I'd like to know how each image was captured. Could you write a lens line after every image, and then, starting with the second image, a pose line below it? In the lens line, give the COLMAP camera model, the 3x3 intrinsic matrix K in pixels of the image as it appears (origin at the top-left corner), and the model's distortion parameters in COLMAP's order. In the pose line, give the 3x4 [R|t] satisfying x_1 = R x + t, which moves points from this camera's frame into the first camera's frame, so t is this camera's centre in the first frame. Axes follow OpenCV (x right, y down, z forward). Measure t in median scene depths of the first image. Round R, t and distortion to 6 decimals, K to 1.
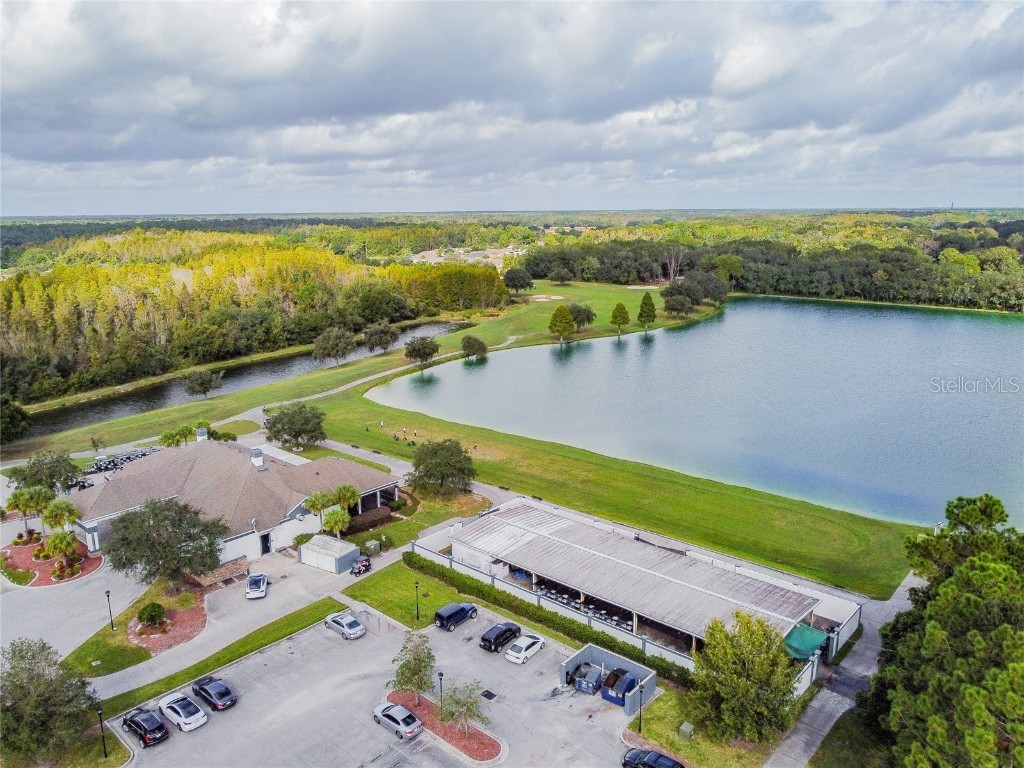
lens RADIAL K [[765.5, 0, 512.0], [0, 765.5, 384.0], [0, 0, 1]] dist [0.000086, -0.009656]
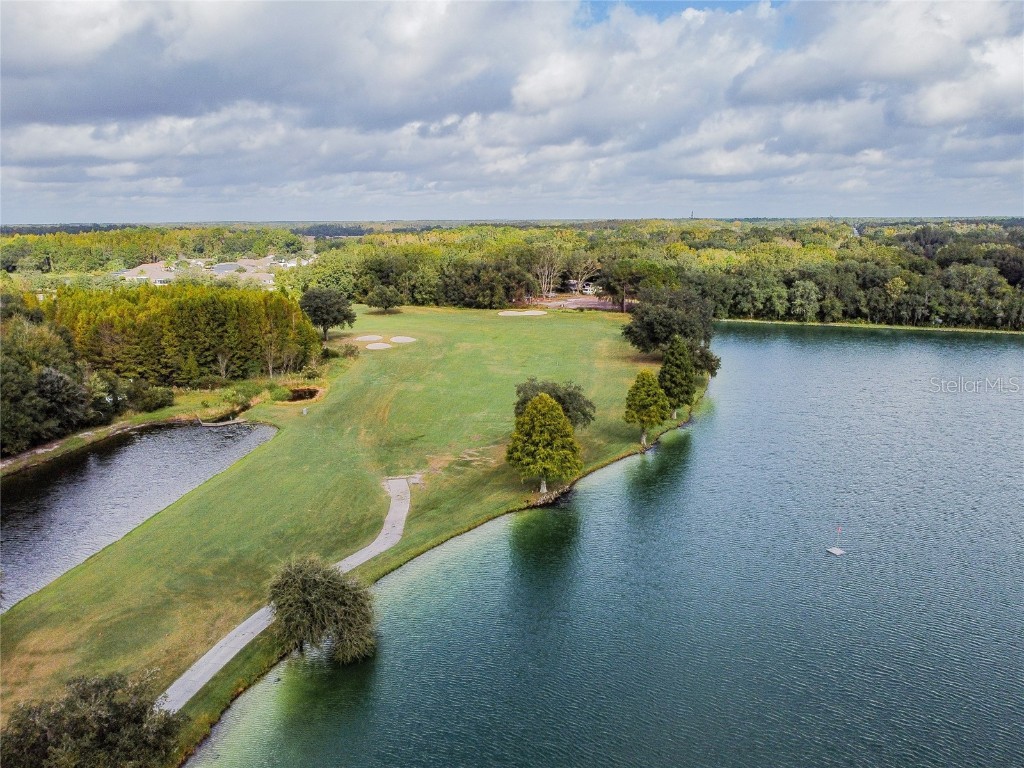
lens RADIAL K [[765.5, 0, 512.0], [0, 765.5, 384.0], [0, 0, 1]] dist [0.000086, -0.009656]
pose [[0.948028, -0.064818, 0.311516, -0.044059], [0.069523, 0.997572, -0.004009, -0.080092], [-0.310500, 0.025458, 0.950233, 0.494215]]
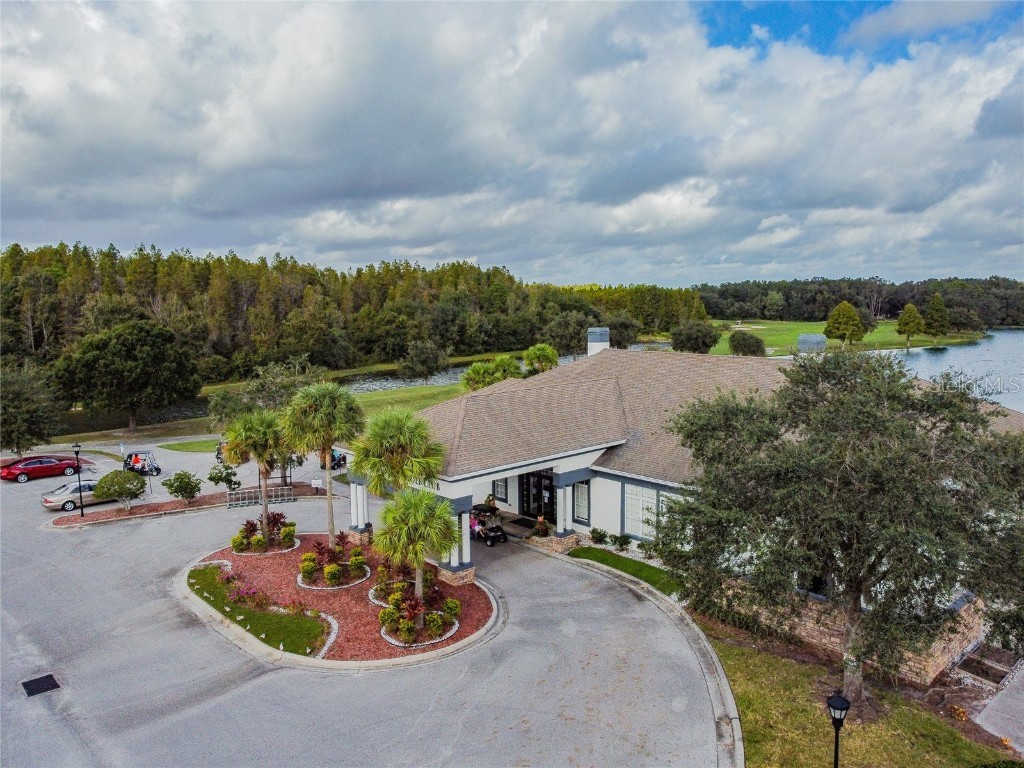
lens RADIAL K [[765.5, 0, 512.0], [0, 765.5, 384.0], [0, 0, 1]] dist [0.000086, -0.009656]
pose [[0.995004, 0.008459, -0.099472, -0.135788], [-0.019352, 0.993846, -0.109066, 0.047775], [0.097937, 0.110446, 0.989045, 0.176596]]
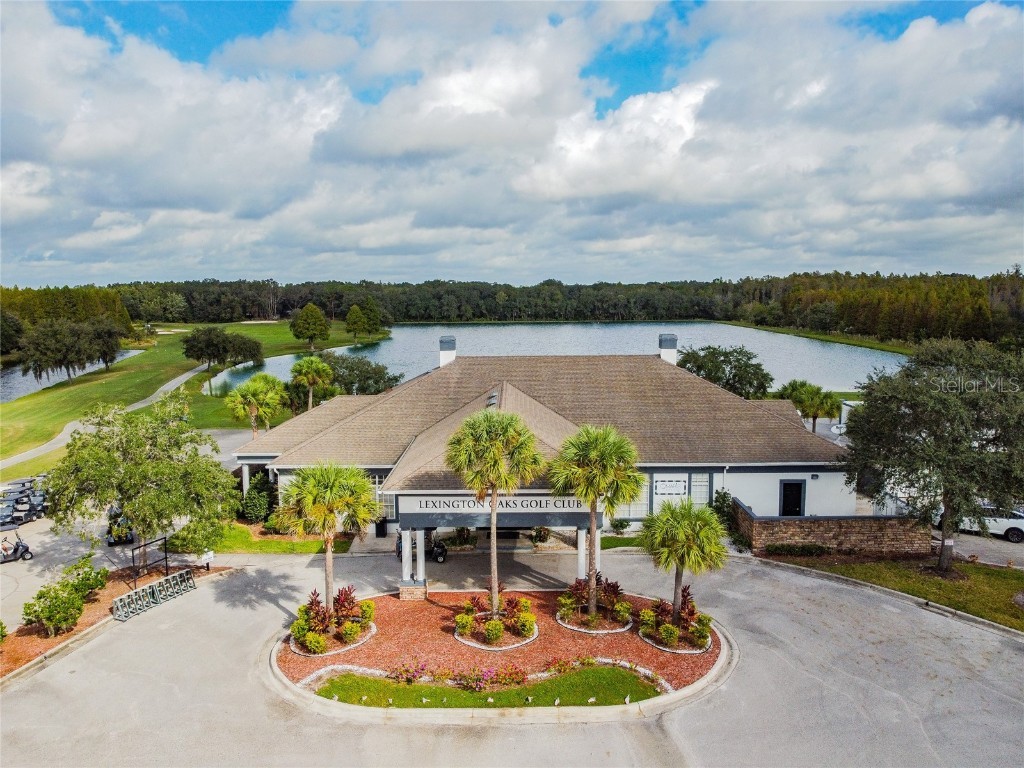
lens RADIAL K [[770.8, 0, 511.8], [0, 770.8, 291.7], [0, 0, 1]] dist [0.000421, -0.003929]
pose [[0.752535, -0.000775, 0.658552, -0.227650], [0.150402, 0.973773, -0.170720, 0.039611], [-0.641148, 0.227520, 0.732915, 0.201898]]
